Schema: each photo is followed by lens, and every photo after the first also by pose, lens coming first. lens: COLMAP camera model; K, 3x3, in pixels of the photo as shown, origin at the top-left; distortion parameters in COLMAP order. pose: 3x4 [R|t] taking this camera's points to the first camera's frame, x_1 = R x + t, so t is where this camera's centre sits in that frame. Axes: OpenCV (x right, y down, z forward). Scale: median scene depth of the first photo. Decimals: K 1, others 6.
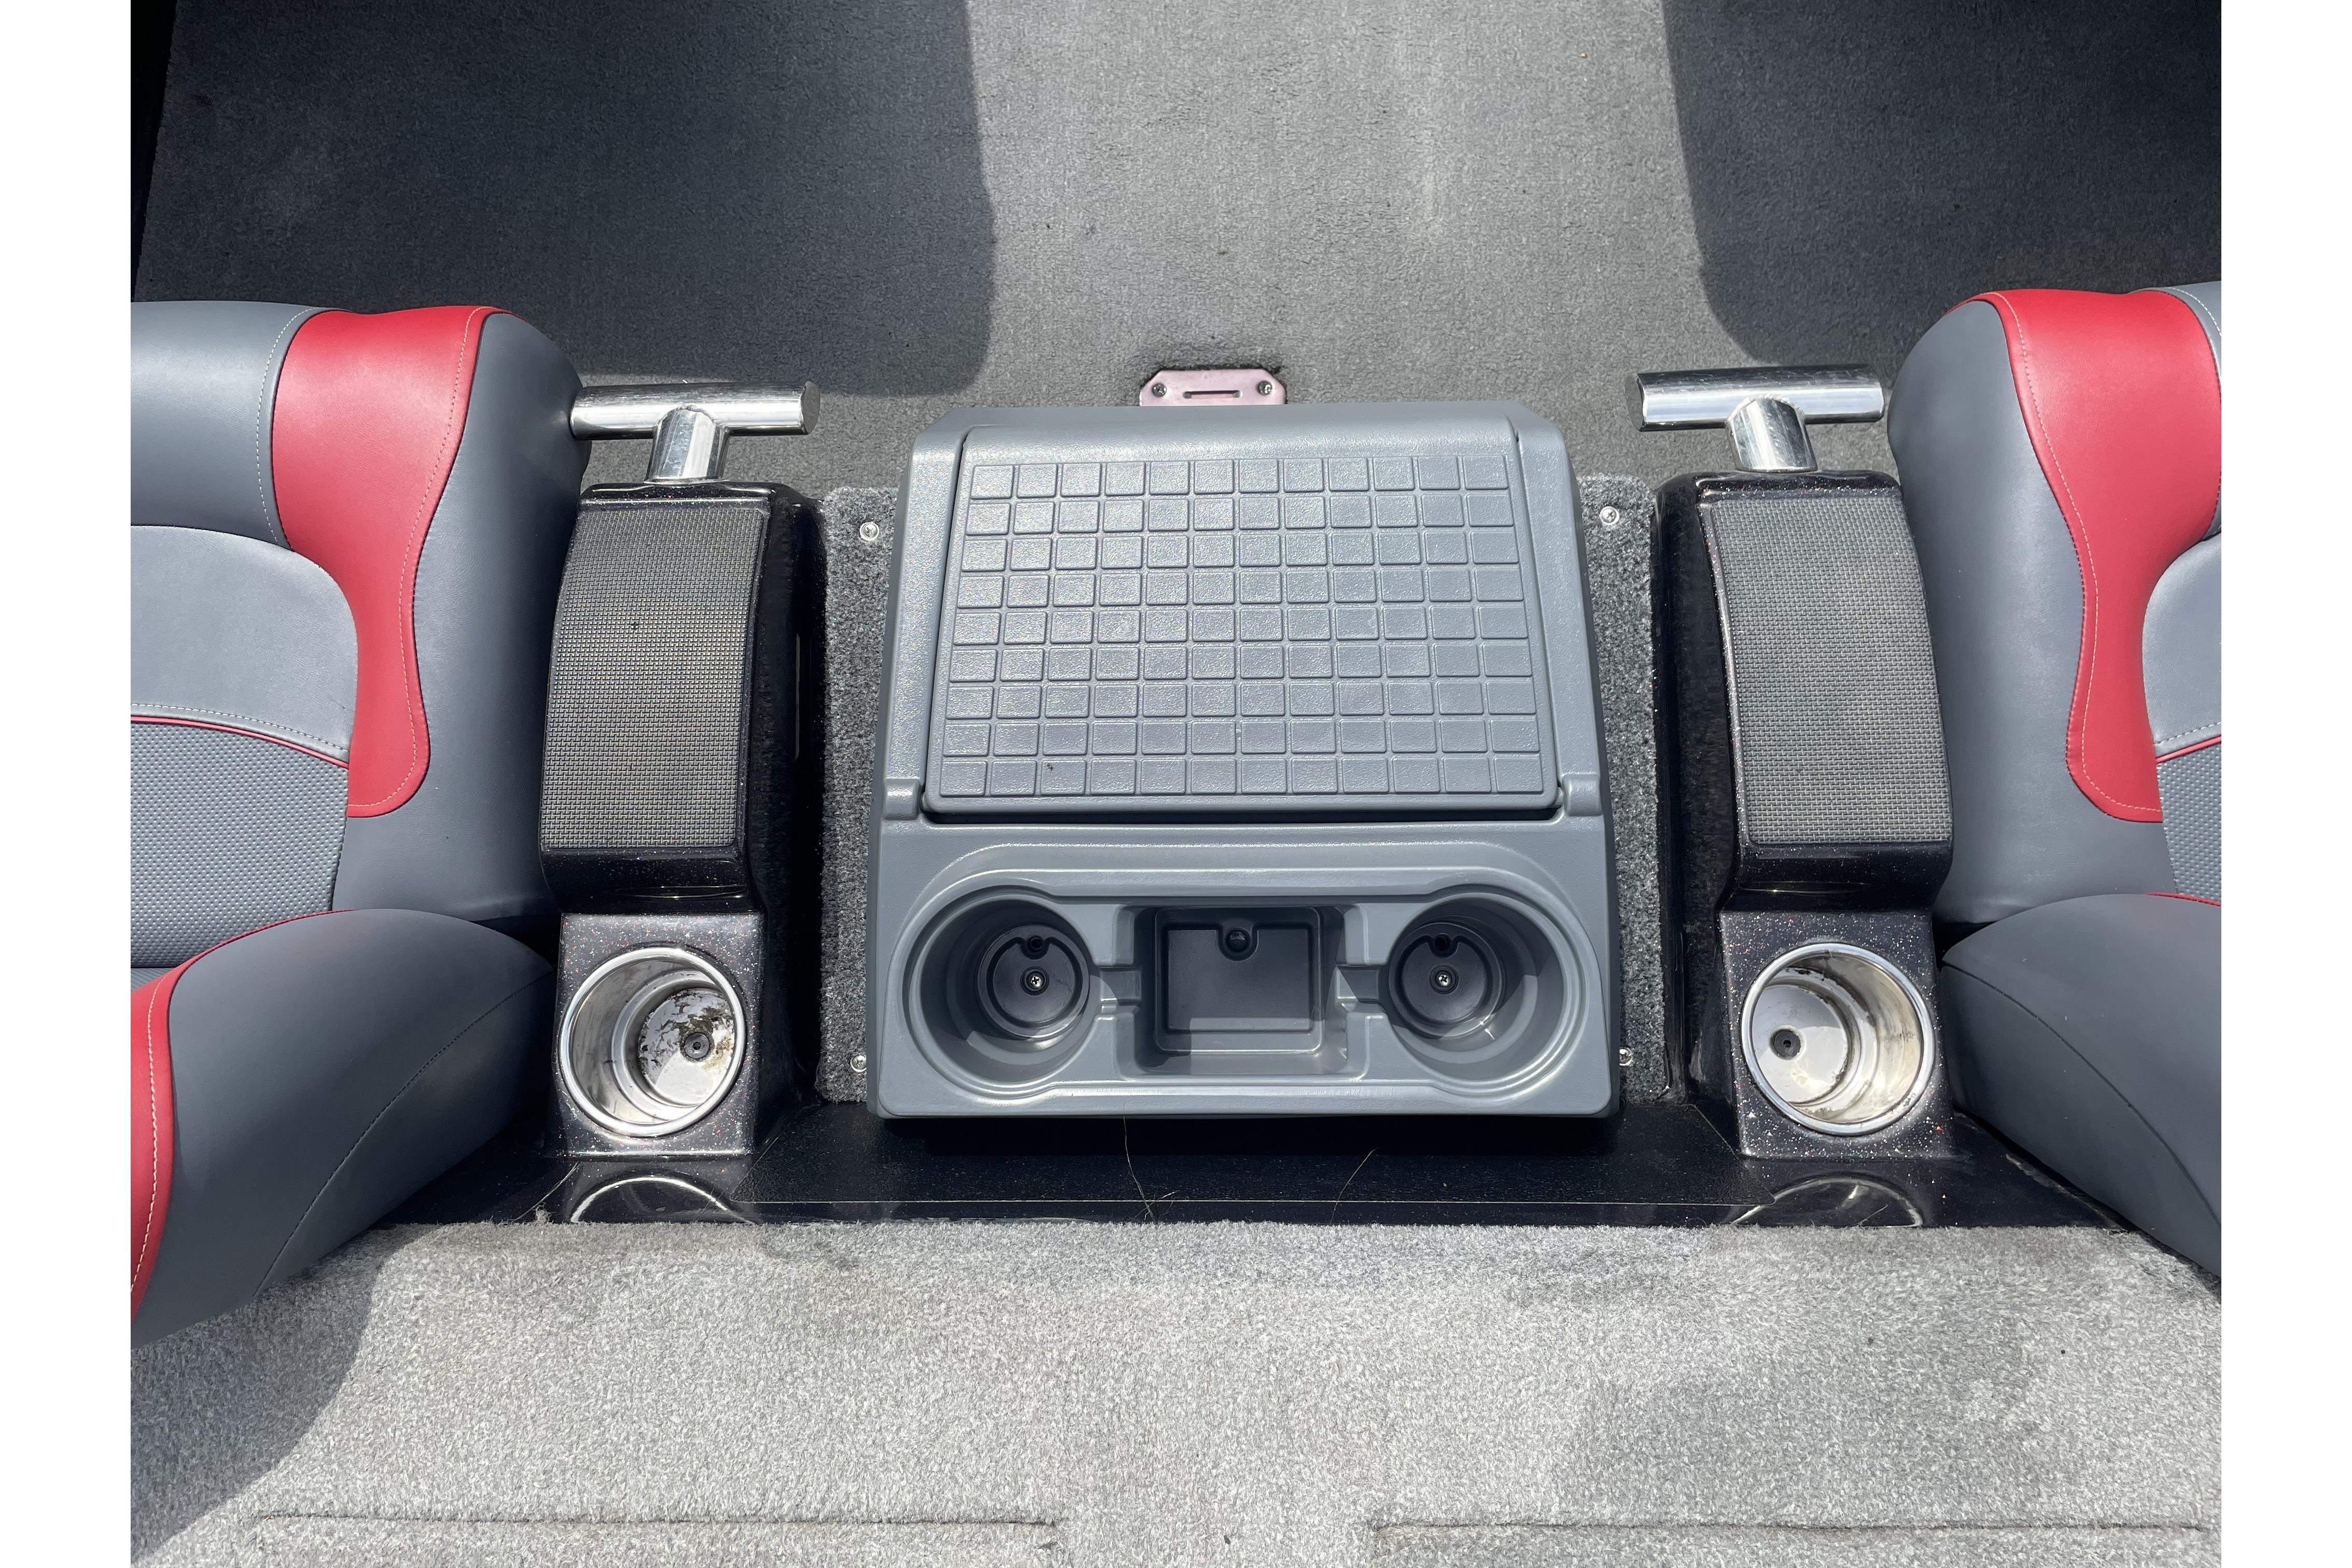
lens RADIAL K [[1616.1, 0, 1190.5], [0, 1616.1, 784.3], [0, 0, 1]] dist [0.090312, -0.122062]
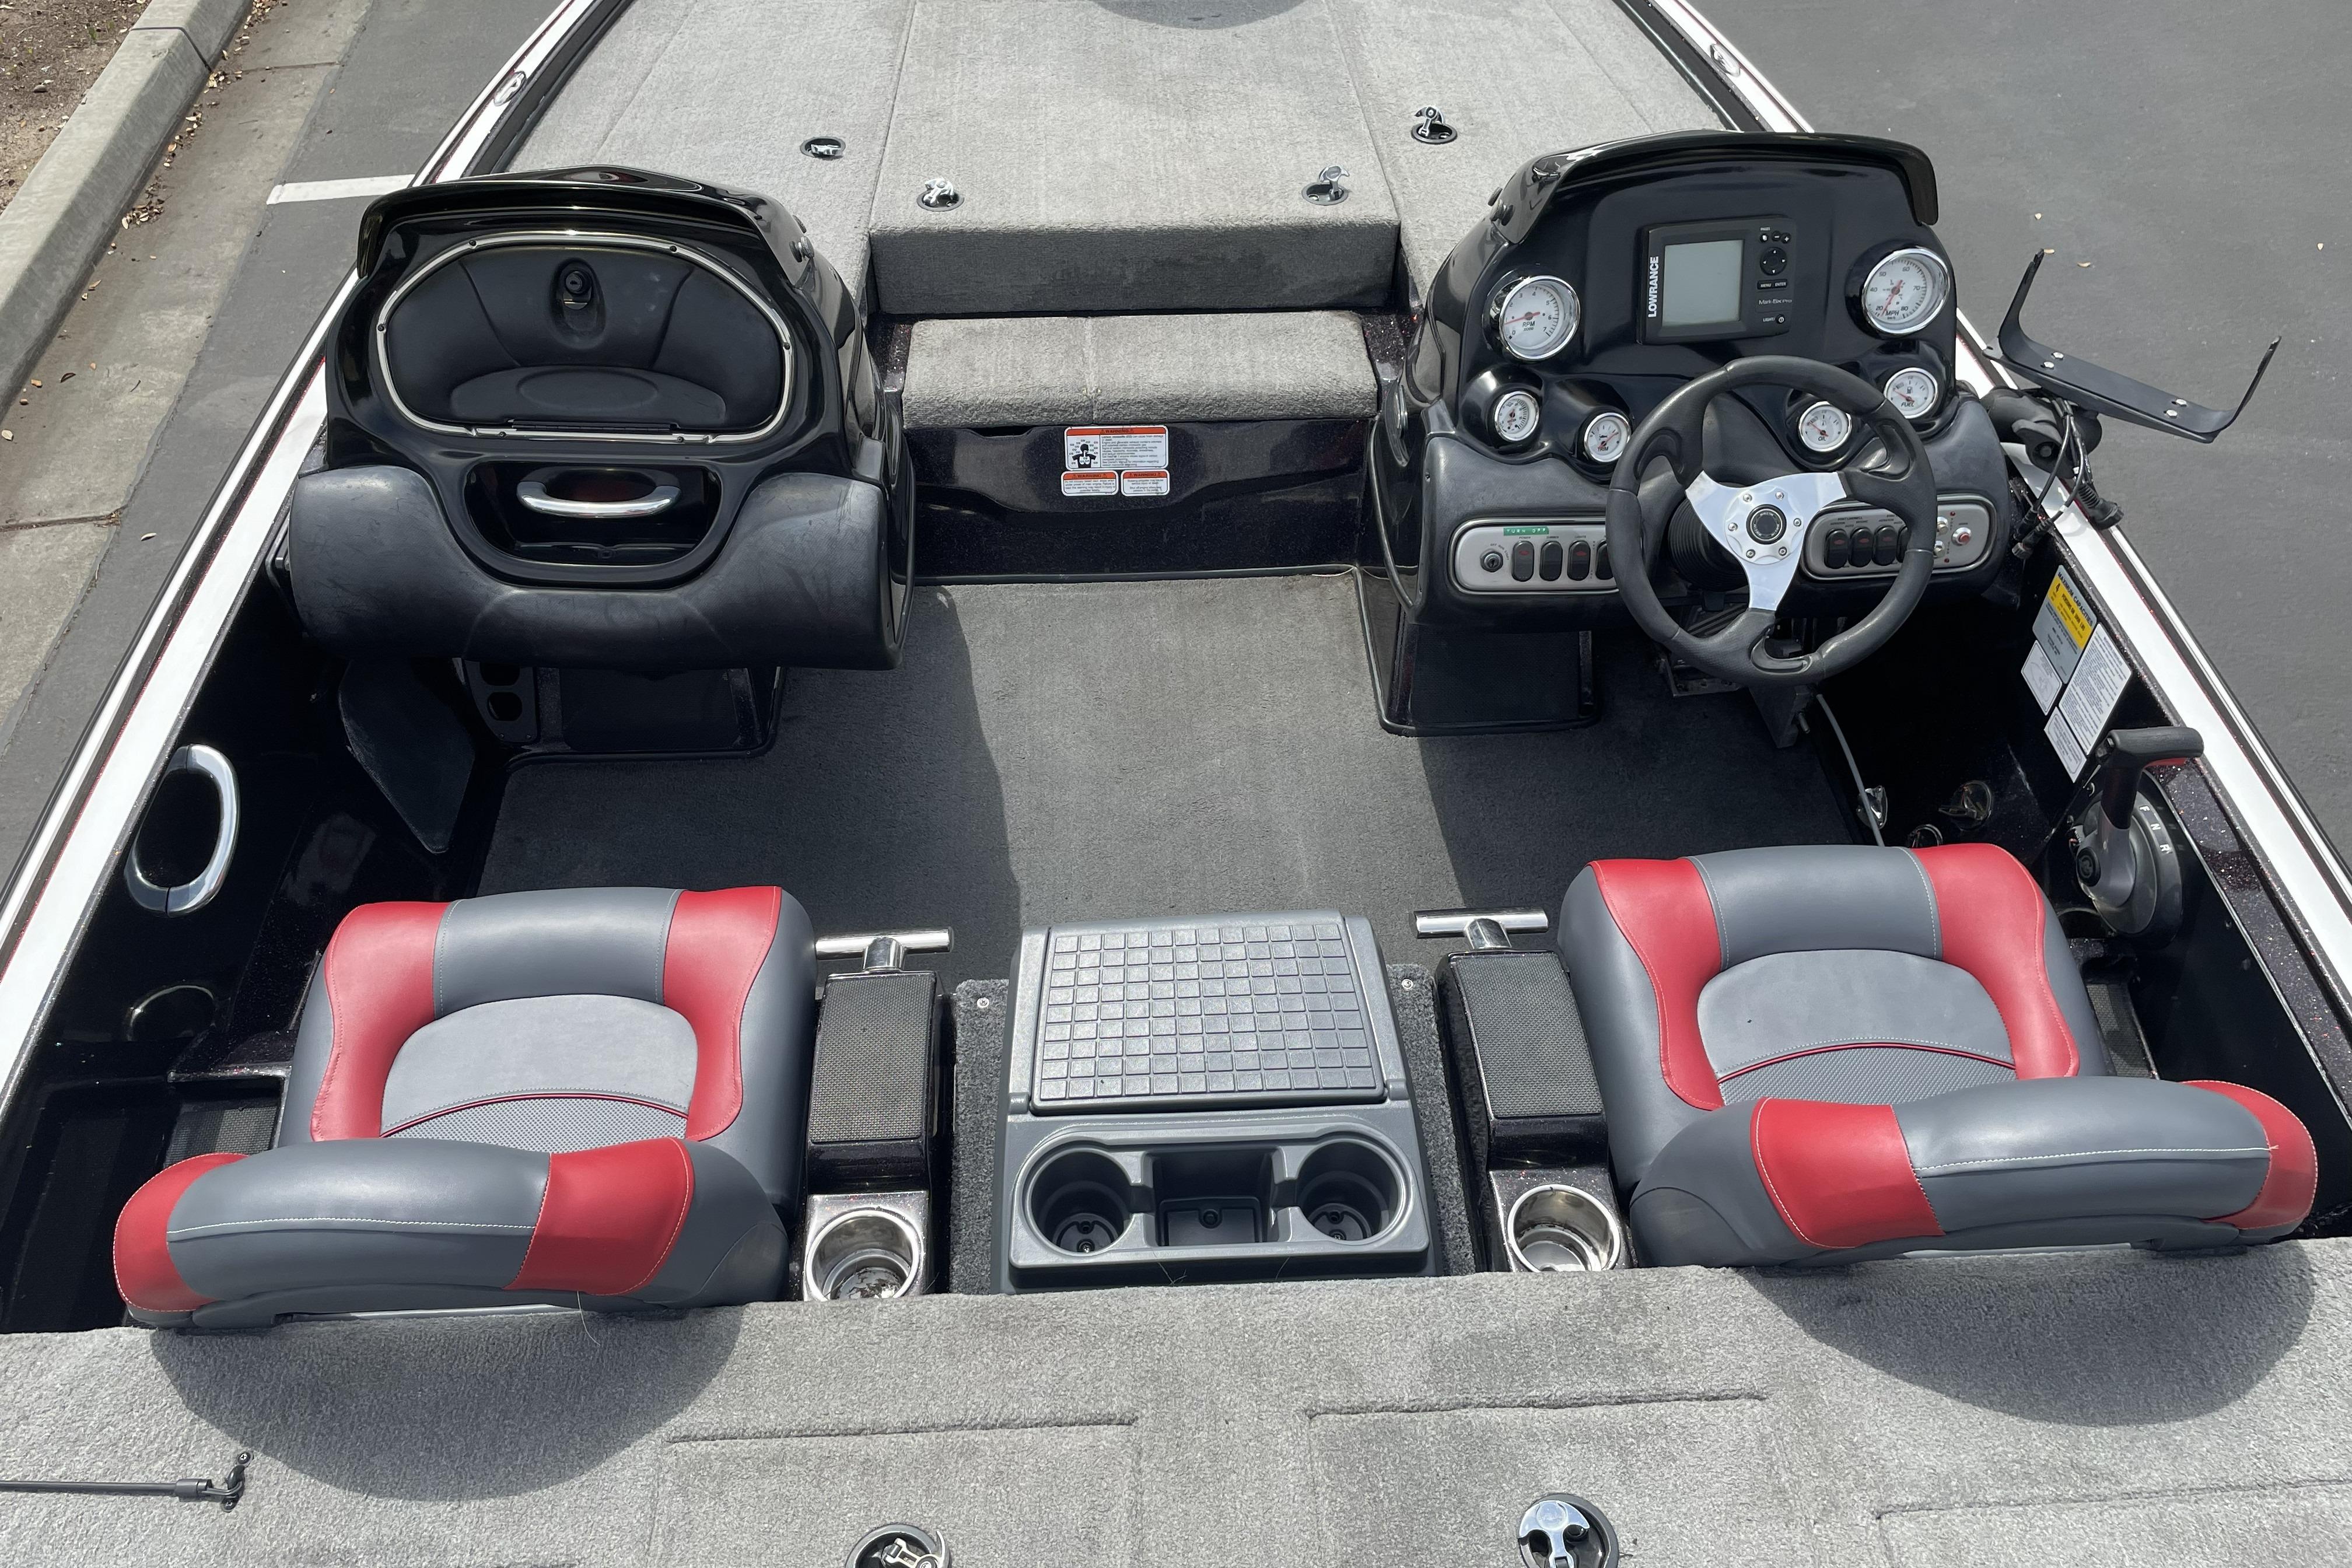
lens RADIAL K [[1804.3, 0, 1164.2], [0, 1804.3, 759.8], [0, 0, 1]] dist [0.094110, -0.129078]
pose [[0.998780, -0.016132, 0.046665, -0.105342], [0.038141, 0.852275, -0.521702, 0.729445], [-0.031356, 0.522846, 0.851850, -0.892131]]
